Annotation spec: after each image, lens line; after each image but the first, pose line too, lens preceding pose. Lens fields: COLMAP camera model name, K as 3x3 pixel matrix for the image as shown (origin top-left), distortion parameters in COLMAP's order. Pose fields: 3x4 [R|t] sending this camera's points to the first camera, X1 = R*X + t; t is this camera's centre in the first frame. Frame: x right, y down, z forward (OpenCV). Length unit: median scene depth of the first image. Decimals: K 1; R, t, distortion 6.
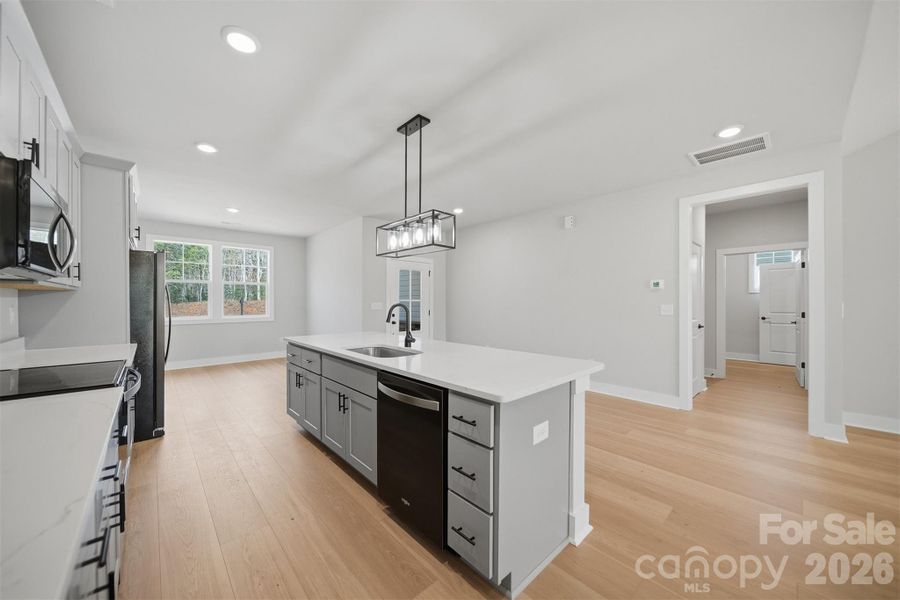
lens RADIAL K [[324.7, 0, 451.1], [0, 324.7, 300.4], [0, 0, 1]] dist [-0.004388, -0.000273]
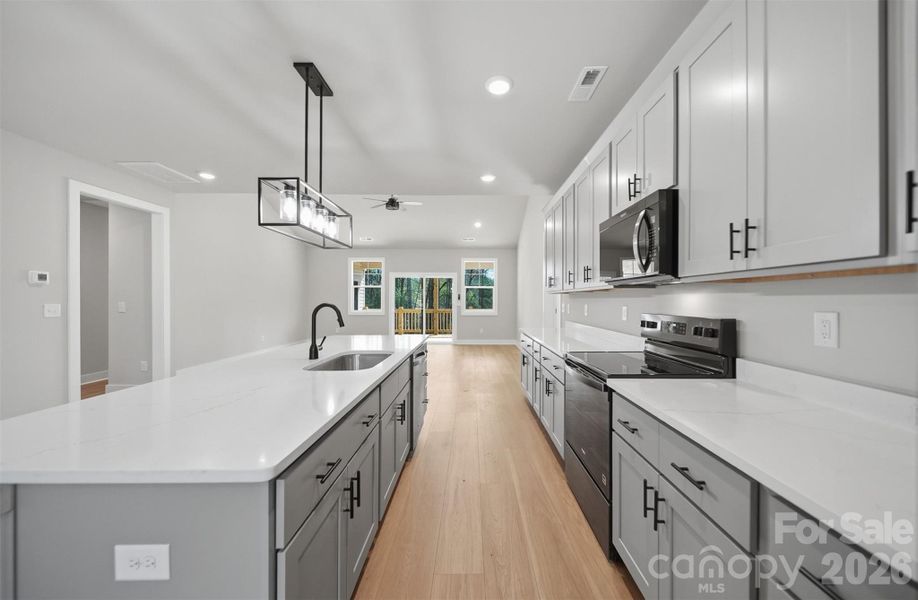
lens RADIAL K [[338.0, 0, 476.1], [0, 338.0, 299.7], [0, 0, 1]] dist [-0.001336, -0.000175]
pose [[-0.744697, -0.000336, 0.667403, -0.918469], [-0.003786, 0.999986, -0.003721, 0.003187], [-0.667392, -0.005298, -0.744688, 1.277986]]
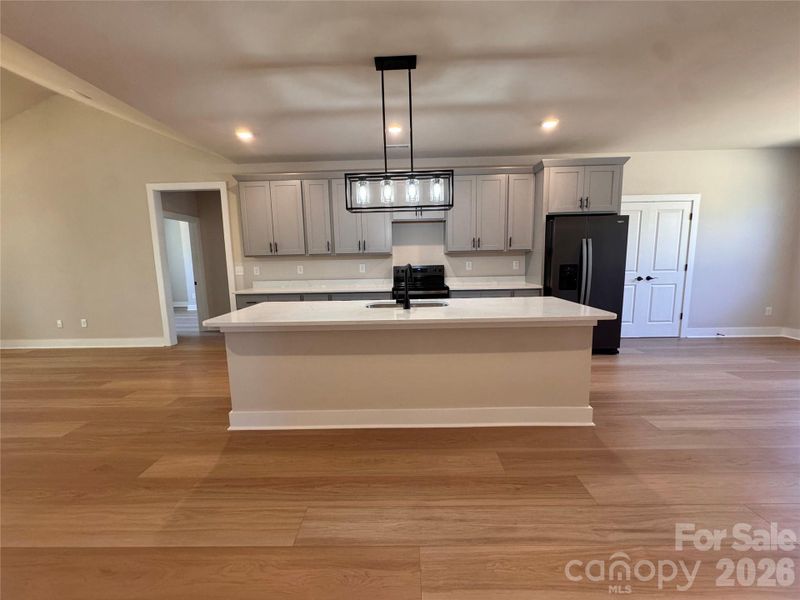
lens RADIAL K [[316.0, 0, 408.7], [0, 316.0, 303.4], [0, 0, 1]] dist [-0.002191, -0.000042]
pose [[-0.685636, 0.118733, -0.718196, 0.511517], [0.024349, 0.989797, 0.140389, -0.006645], [0.727537, 0.078768, -0.681531, 1.581794]]
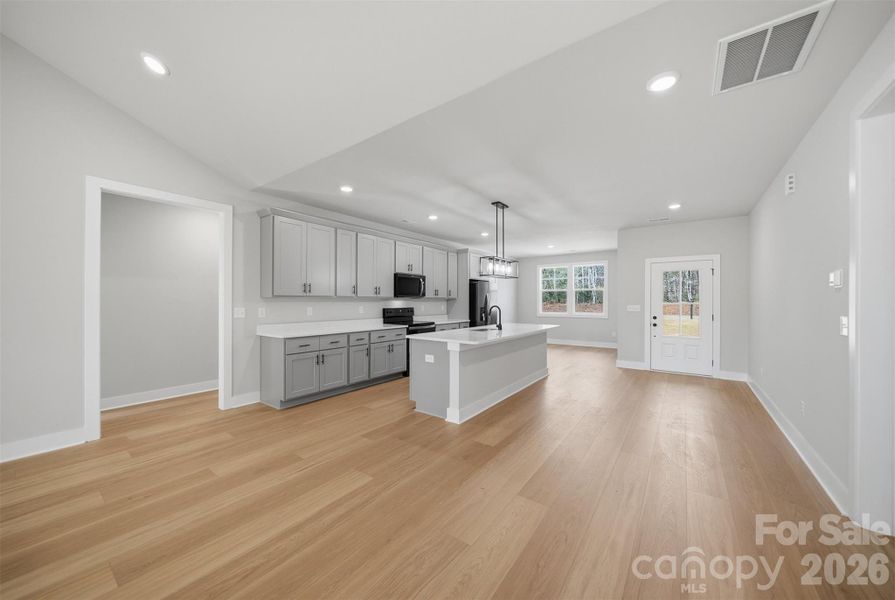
lens RADIAL K [[322.9, 0, 448.6], [0, 322.9, 300.4], [0, 0, 1]] dist [-0.004388, -0.000273]
pose [[0.194672, 0.000263, -0.980868, 1.465900], [-0.000211, 1.000000, 0.000226, -0.019149], [0.980868, 0.000163, 0.194672, 0.359674]]
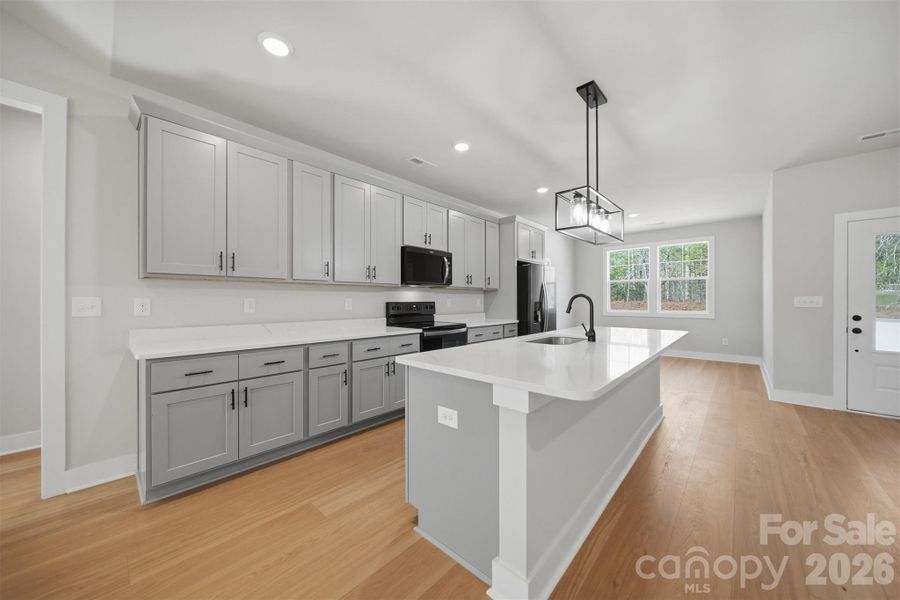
lens RADIAL K [[321.8, 0, 448.1], [0, 321.8, 298.2], [0, 0, 1]] dist [-0.001963, -0.000138]
pose [[0.085723, -0.004095, -0.996311, 0.692261], [0.002561, 0.999989, -0.003889, 0.021957], [0.996316, -0.002219, 0.085732, 0.495295]]
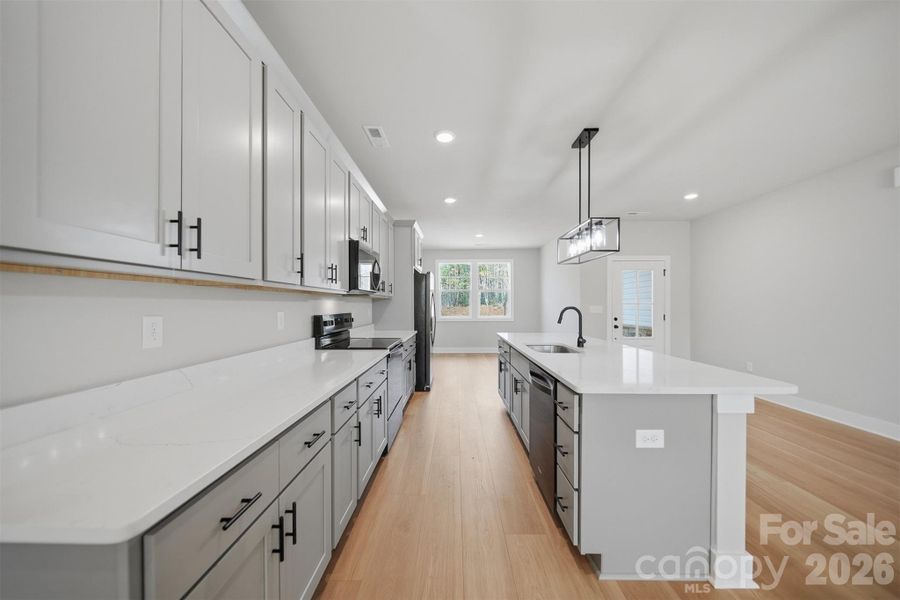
lens RADIAL K [[325.3, 0, 452.3], [0, 325.3, 303.8], [0, 0, 1]] dist [-0.000095, -0.000060]
pose [[0.727525, -0.002648, -0.686076, 0.280289], [0.002632, 0.999996, -0.001070, -0.000529], [0.686076, -0.001027, 0.727529, -0.067057]]
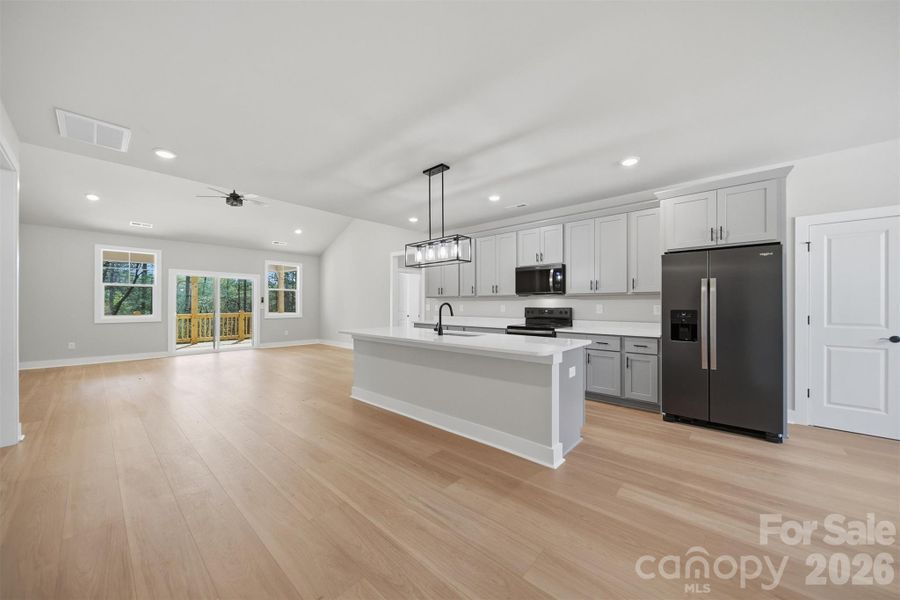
lens RADIAL K [[325.3, 0, 452.3], [0, 325.3, 303.8], [0, 0, 1]] dist [-0.000095, -0.000060]
pose [[-0.994815, 0.000053, -0.101701, -0.045818], [0.000589, 0.999986, -0.005237, 0.020451], [0.101699, -0.005270, -0.994801, 2.215474]]
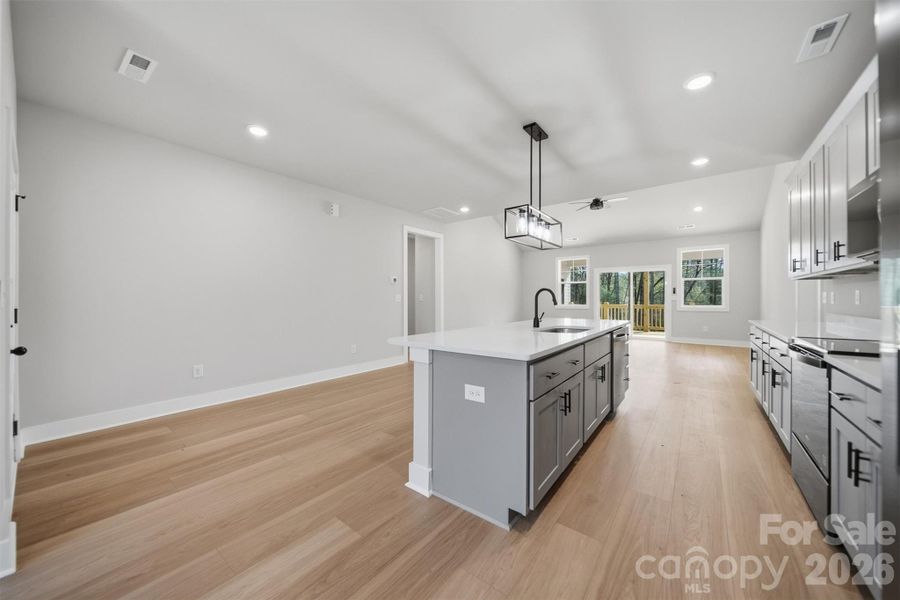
lens RADIAL K [[324.7, 0, 451.1], [0, 324.7, 300.4], [0, 0, 1]] dist [-0.004388, -0.000273]
pose [[-0.169722, -0.004618, 0.985481, -1.123845], [-0.001805, 0.999989, 0.004375, 0.044084], [-0.985490, -0.001036, -0.169728, 1.403882]]
